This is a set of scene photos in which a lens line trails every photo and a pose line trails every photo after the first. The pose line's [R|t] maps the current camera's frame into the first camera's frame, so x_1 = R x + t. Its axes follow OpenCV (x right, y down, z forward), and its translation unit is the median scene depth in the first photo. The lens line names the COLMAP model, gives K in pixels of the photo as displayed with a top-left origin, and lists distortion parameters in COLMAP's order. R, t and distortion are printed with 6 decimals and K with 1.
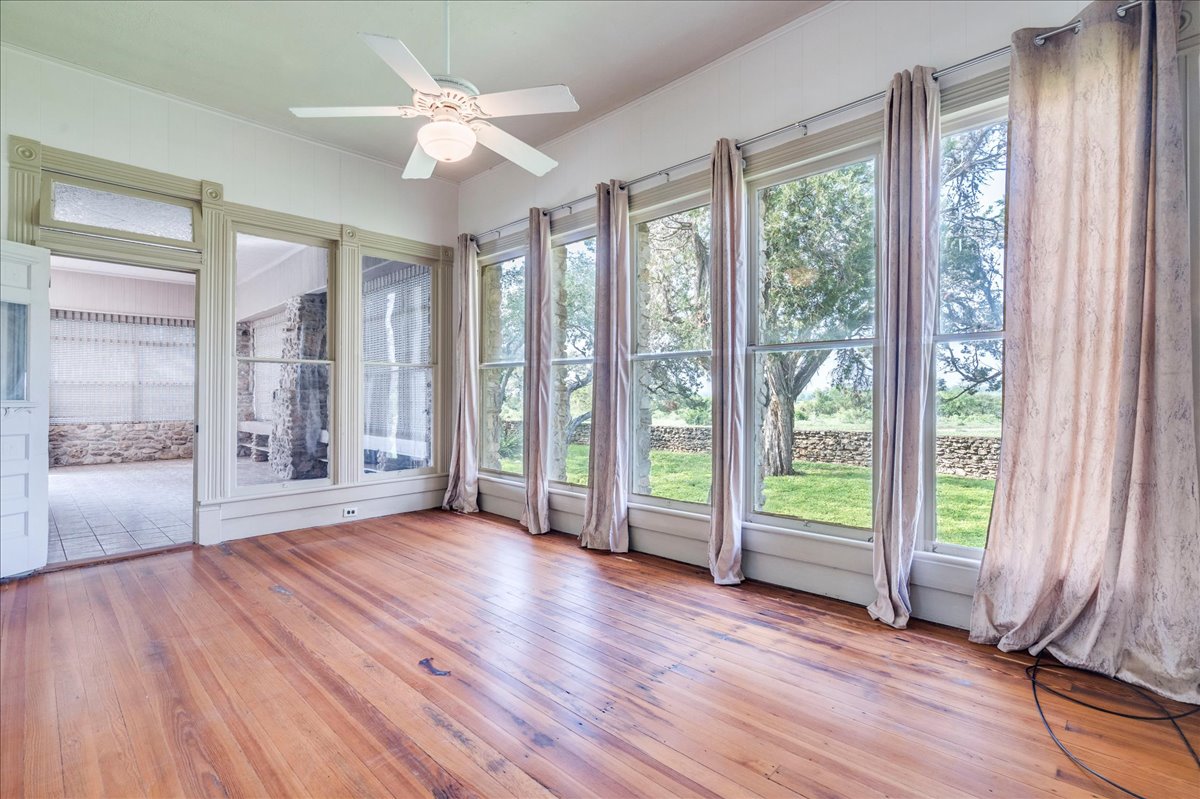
lens RADIAL K [[547.4, 0, 601.1], [0, 547.4, 397.6], [0, 0, 1]] dist [-0.009917, 0.000729]
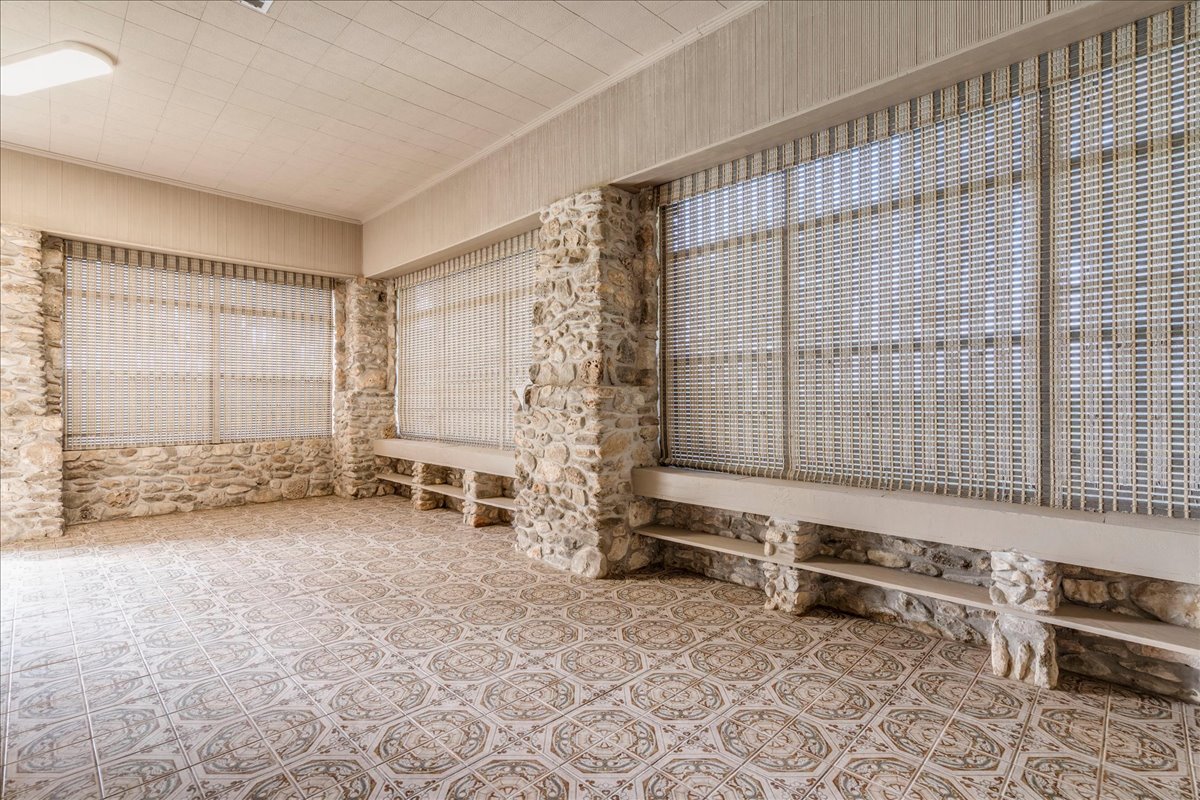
lens RADIAL K [[547.4, 0, 600.3], [0, 547.4, 402.6], [0, 0, 1]] dist [-0.009917, 0.000729]
pose [[0.999906, 0.003080, -0.013330, -0.699649], [-0.003048, 0.999992, 0.002438, -0.000465], [0.013337, -0.002397, 0.999908, 0.672781]]
